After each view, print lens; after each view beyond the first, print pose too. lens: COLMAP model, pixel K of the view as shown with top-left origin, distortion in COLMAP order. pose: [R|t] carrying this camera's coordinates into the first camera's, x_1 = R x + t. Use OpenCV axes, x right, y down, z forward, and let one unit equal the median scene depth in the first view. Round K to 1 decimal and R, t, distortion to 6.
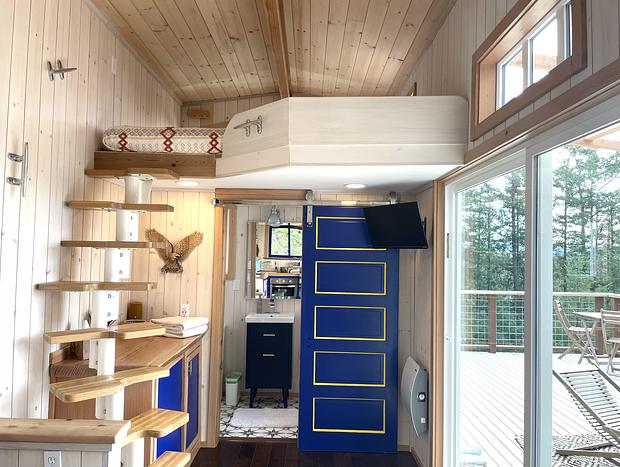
lens RADIAL K [[472.2, 0, 303.2], [0, 472.2, 234.9], [0, 0, 1]] dist [0.074784, -0.091643]
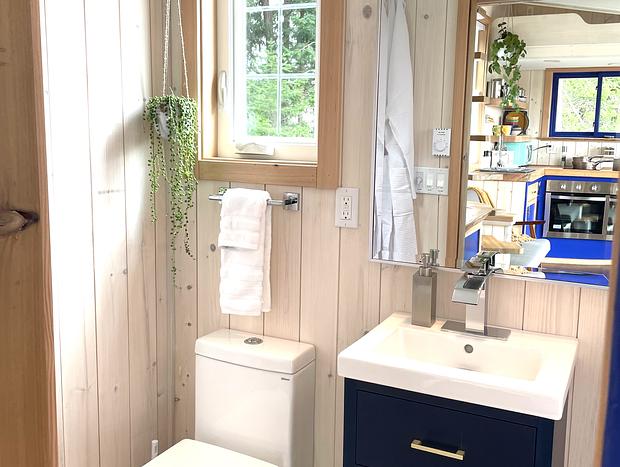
lens RADIAL K [[649.9, 0, 310.0], [0, 649.9, 233.5], [0, 0, 1]] dist [0.056207, -0.030105]
pose [[0.901599, 0.065176, -0.427635, -0.000816], [0.012668, 0.984182, 0.176707, 0.025568], [0.432387, -0.164736, 0.886512, 0.309366]]
